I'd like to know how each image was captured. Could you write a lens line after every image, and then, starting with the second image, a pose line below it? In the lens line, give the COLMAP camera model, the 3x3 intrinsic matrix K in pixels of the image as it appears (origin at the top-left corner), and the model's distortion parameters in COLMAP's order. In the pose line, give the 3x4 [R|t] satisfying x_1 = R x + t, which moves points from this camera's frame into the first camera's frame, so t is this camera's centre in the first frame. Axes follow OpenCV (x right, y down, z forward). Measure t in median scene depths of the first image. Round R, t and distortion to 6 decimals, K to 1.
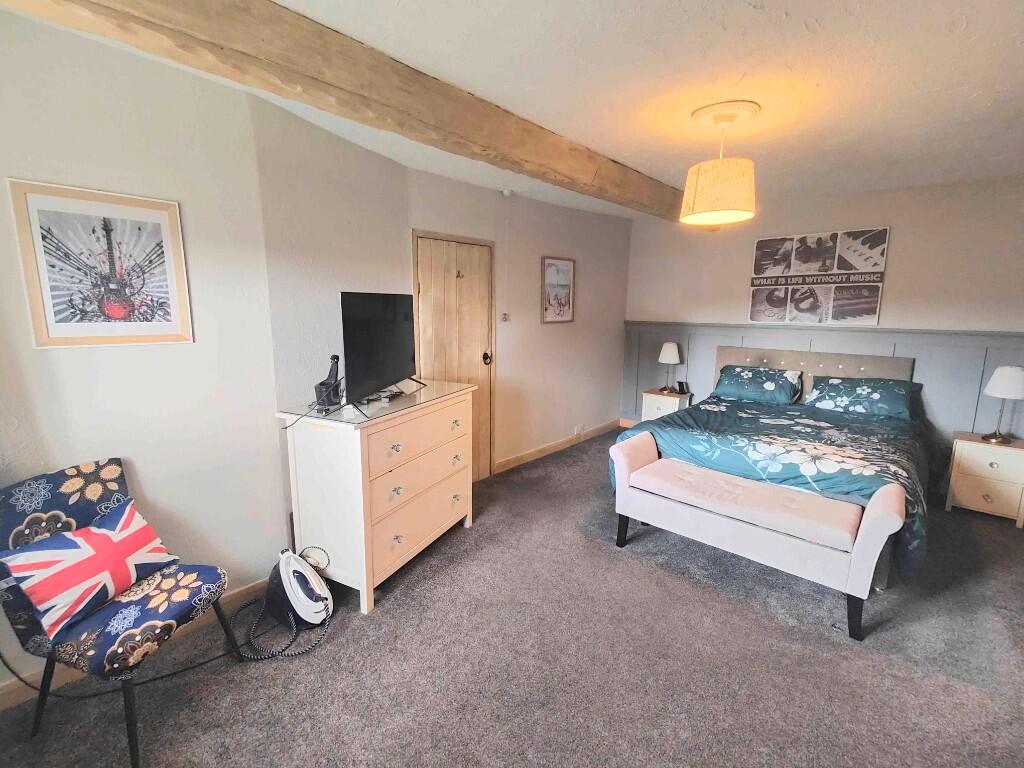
lens RADIAL K [[448.2, 0, 514.8], [0, 448.2, 377.1], [0, 0, 1]] dist [0.003393, -0.000519]
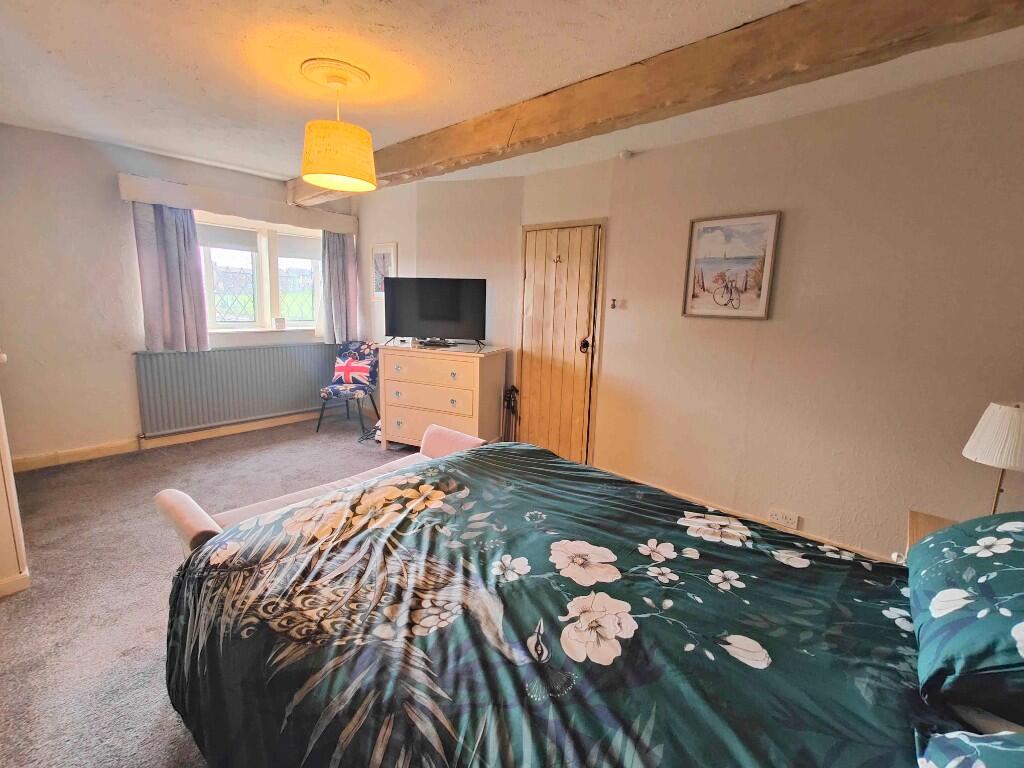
lens RADIAL K [[448.2, 0, 512.8], [0, 448.2, 375.9], [0, 0, 1]] dist [0.003393, -0.000519]
pose [[0.020923, 0.164171, -0.986210, 0.773606], [-0.194113, 0.968322, 0.157075, -0.088853], [0.980756, 0.188149, 0.052127, 0.727230]]
